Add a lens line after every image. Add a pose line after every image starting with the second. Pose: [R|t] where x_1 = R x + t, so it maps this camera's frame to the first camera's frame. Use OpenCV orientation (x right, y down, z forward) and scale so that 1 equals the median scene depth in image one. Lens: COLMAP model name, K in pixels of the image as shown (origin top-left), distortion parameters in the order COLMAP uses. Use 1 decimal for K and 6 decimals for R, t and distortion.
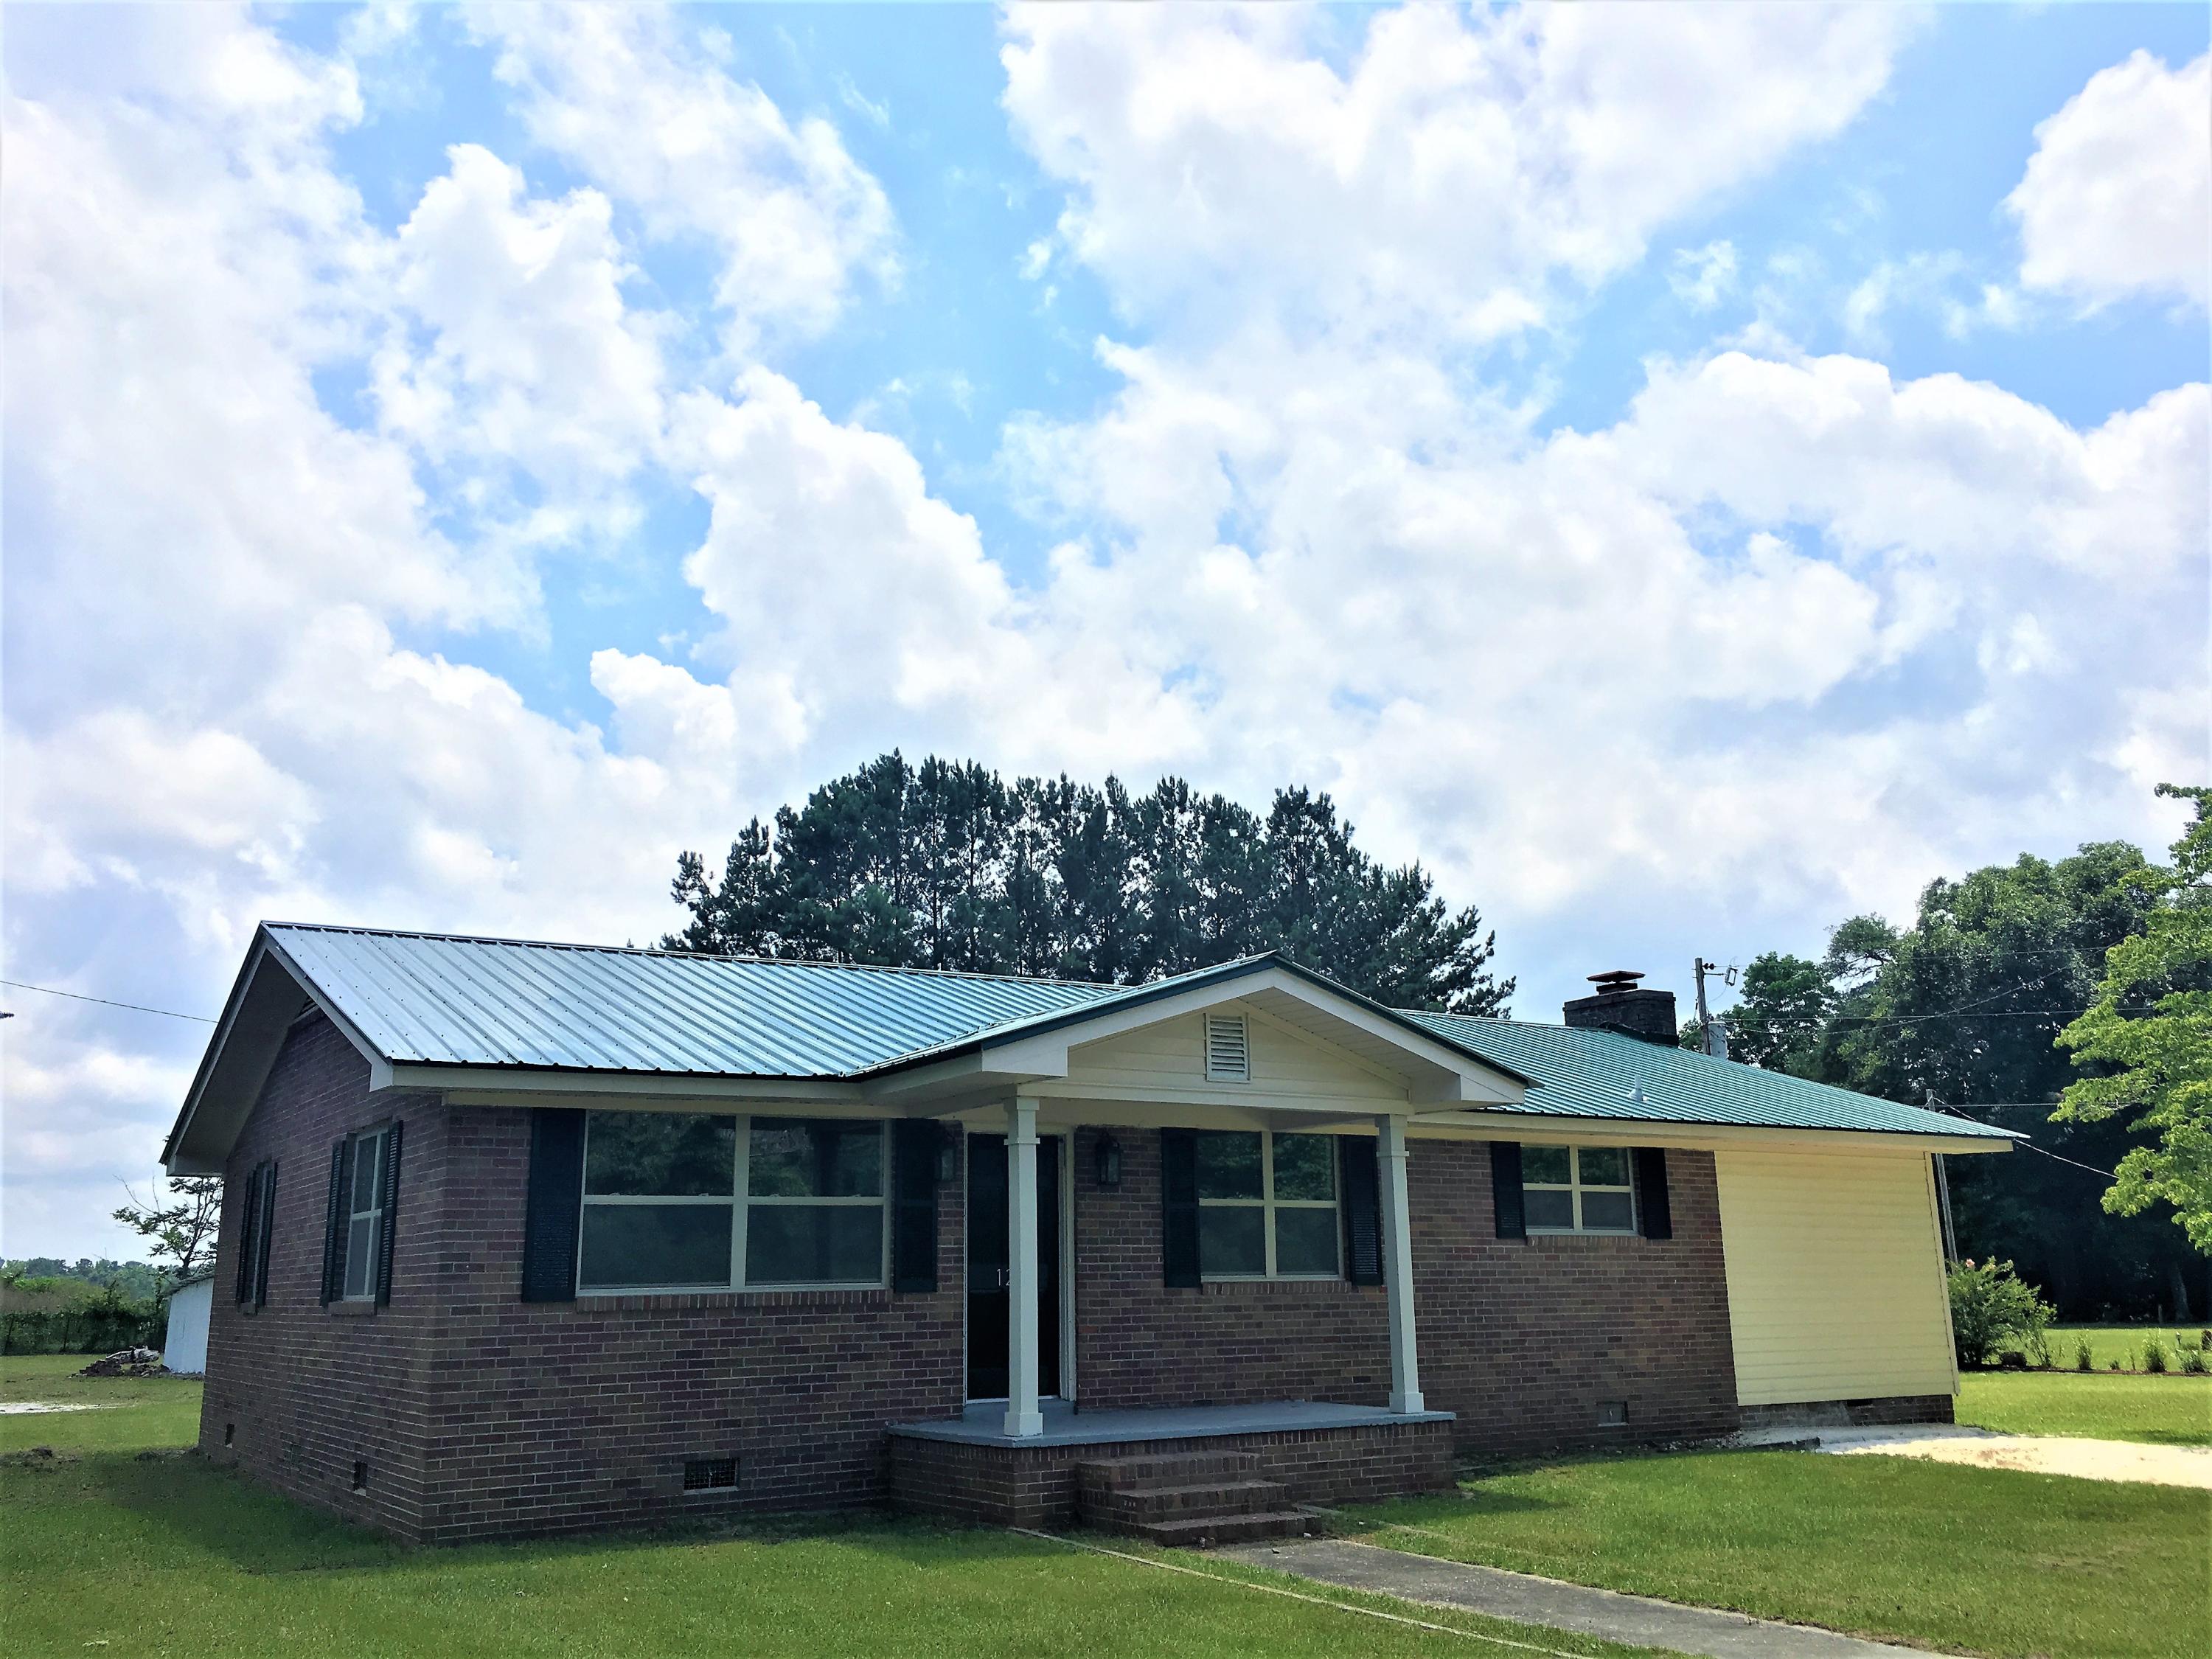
lens RADIAL K [[1899.3, 0, 1113.5], [0, 1899.3, 827.8], [0, 0, 1]] dist [0.078592, -0.106171]
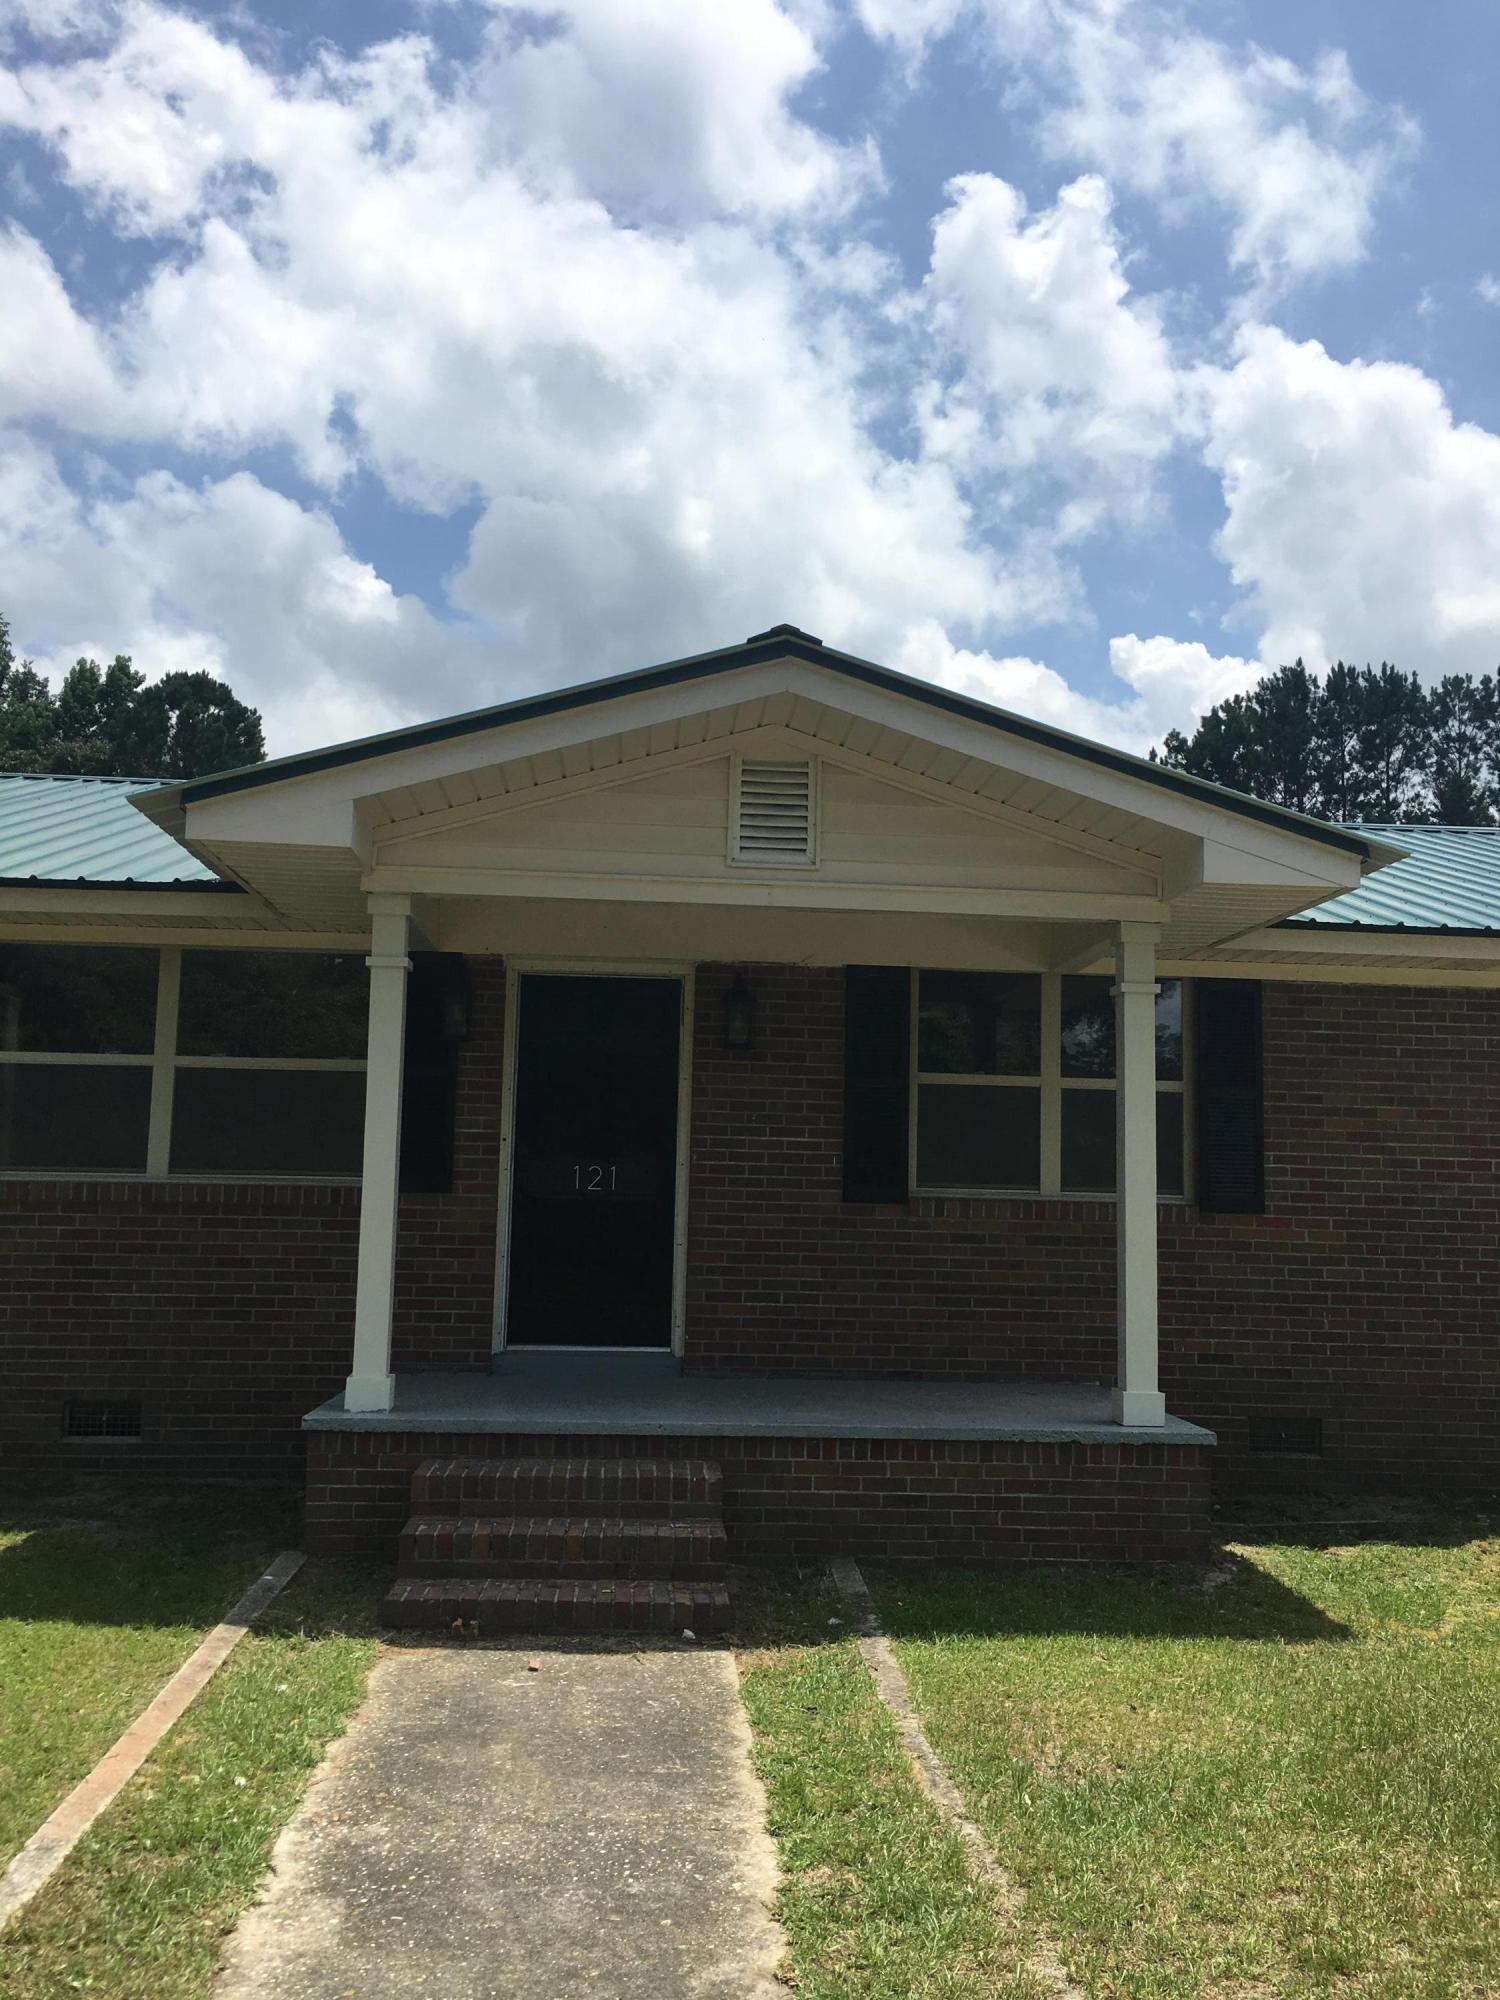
lens RADIAL K [[1717.2, 0, 742.8], [0, 1717.2, 992.8], [0, 0, 1]] dist [0.078592, -0.106171]
pose [[0.873715, -0.023159, -0.485887, 0.283431], [0.077066, 0.992841, 0.091257, 0.109668], [0.480295, -0.117178, 0.869245, 0.464080]]
